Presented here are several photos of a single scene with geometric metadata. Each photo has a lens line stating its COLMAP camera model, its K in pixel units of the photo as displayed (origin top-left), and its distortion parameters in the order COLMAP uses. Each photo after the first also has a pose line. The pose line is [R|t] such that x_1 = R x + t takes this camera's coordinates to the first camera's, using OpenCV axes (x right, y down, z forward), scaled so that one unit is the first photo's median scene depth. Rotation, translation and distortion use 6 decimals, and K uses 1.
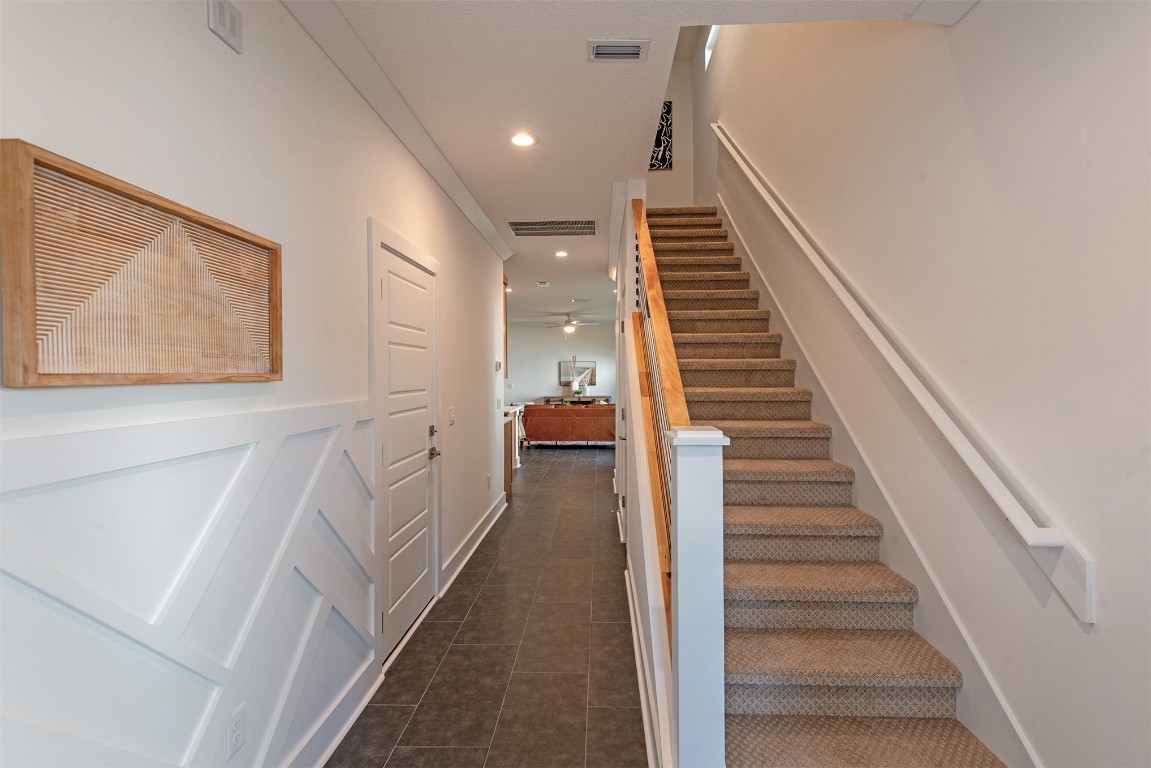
lens RADIAL K [[525.6, 0, 577.1], [0, 525.6, 372.3], [0, 0, 1]] dist [0.027381, -0.013141]
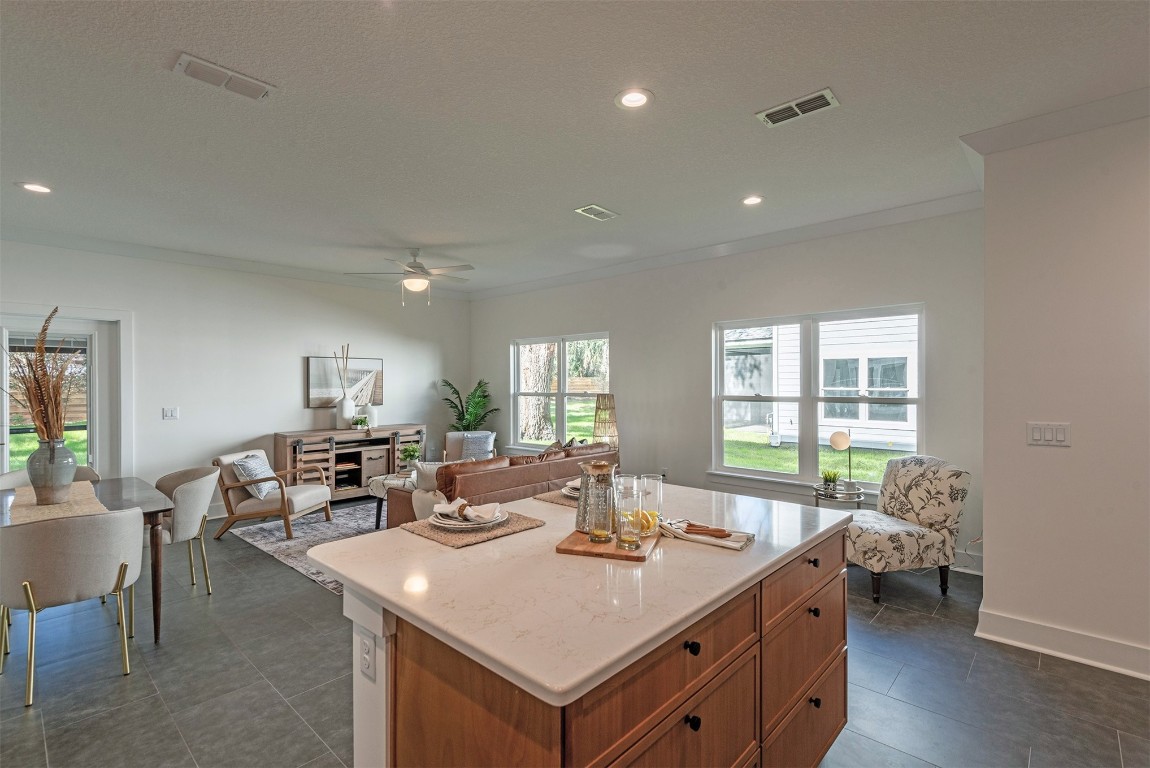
lens RADIAL K [[525.1, 0, 596.7], [0, 525.1, 382.6], [0, 0, 1]] dist [0.027381, -0.013141]
pose [[0.627532, 0.002457, 0.778587, -0.950009], [-0.000691, 0.999996, -0.002598, 0.015075], [-0.778590, 0.001093, 0.627532, 2.057857]]
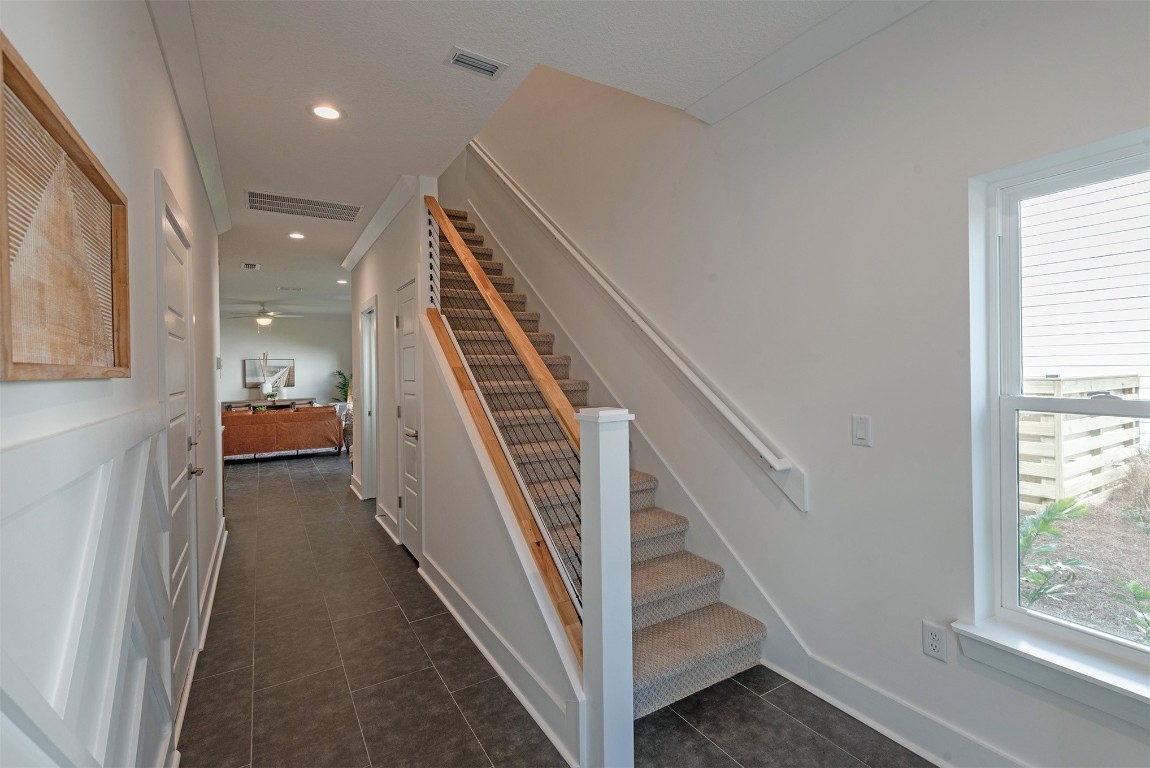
lens RADIAL K [[525.1, 0, 583.0], [0, 525.1, 368.3], [0, 0, 1]] dist [0.027381, -0.013141]
pose [[0.830837, -0.008342, 0.556453, -0.220679], [0.011260, 0.999935, -0.001822, 0.005663], [-0.556402, 0.007779, 0.830877, 0.001568]]
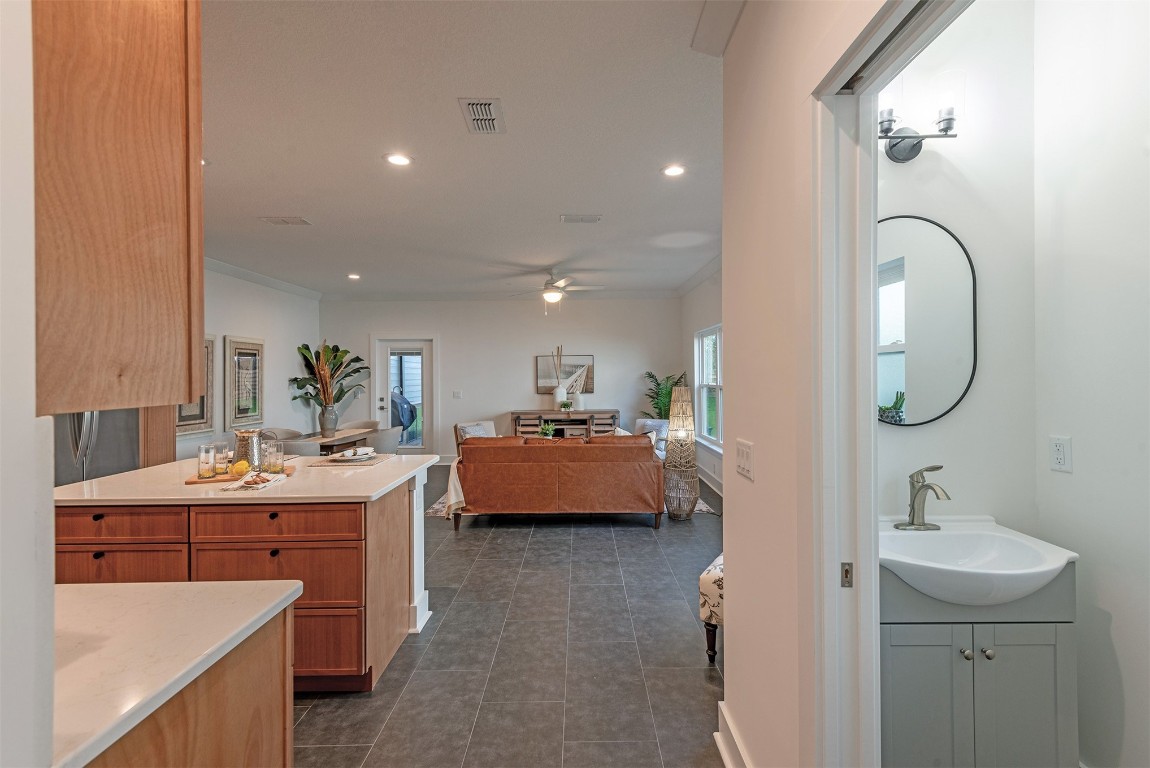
lens RADIAL K [[525.1, 0, 576.7], [0, 525.1, 376.9], [0, 0, 1]] dist [0.027381, -0.013141]
pose [[0.999219, -0.002978, 0.039391, -0.037953], [0.002714, 0.999974, 0.006751, 0.003934], [-0.039410, -0.006639, 0.999201, 1.492472]]
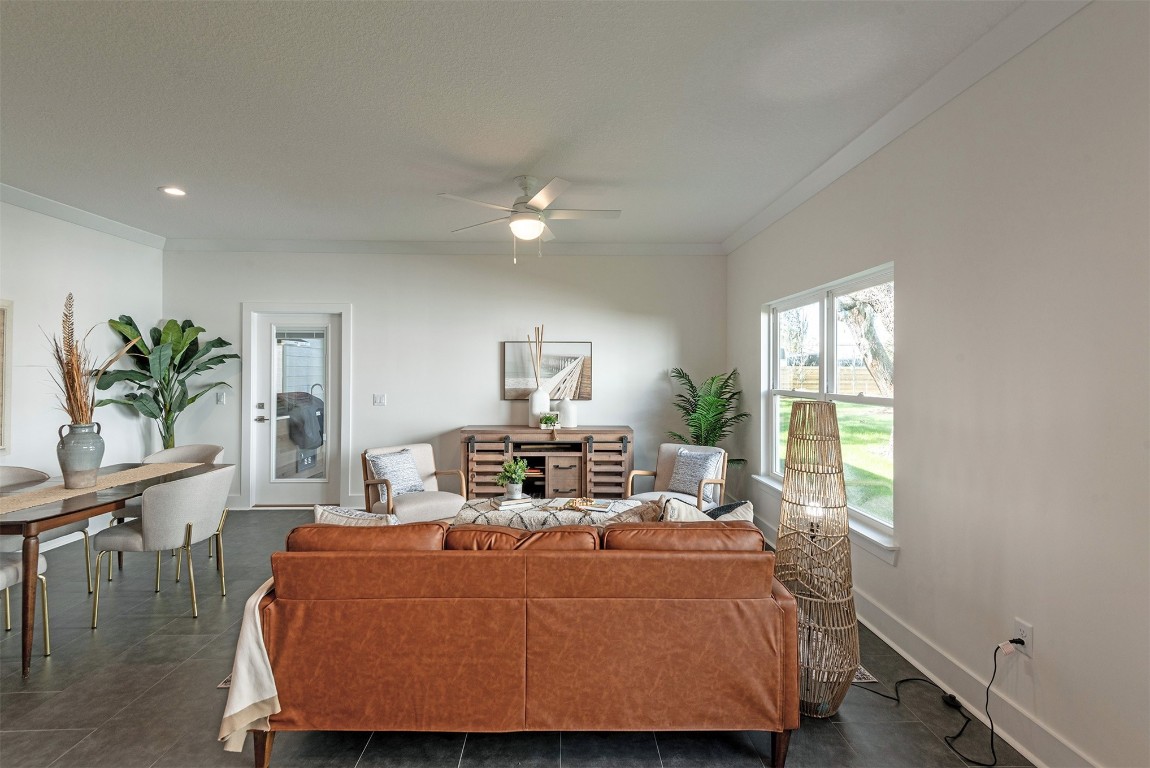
lens RADIAL K [[525.1, 0, 569.0], [0, 525.1, 373.6], [0, 0, 1]] dist [0.027381, -0.013141]
pose [[0.998244, 0.010511, 0.058291, -0.023008], [-0.010848, 0.999926, 0.005476, 0.008014], [-0.058229, -0.006099, 0.998285, 2.387870]]
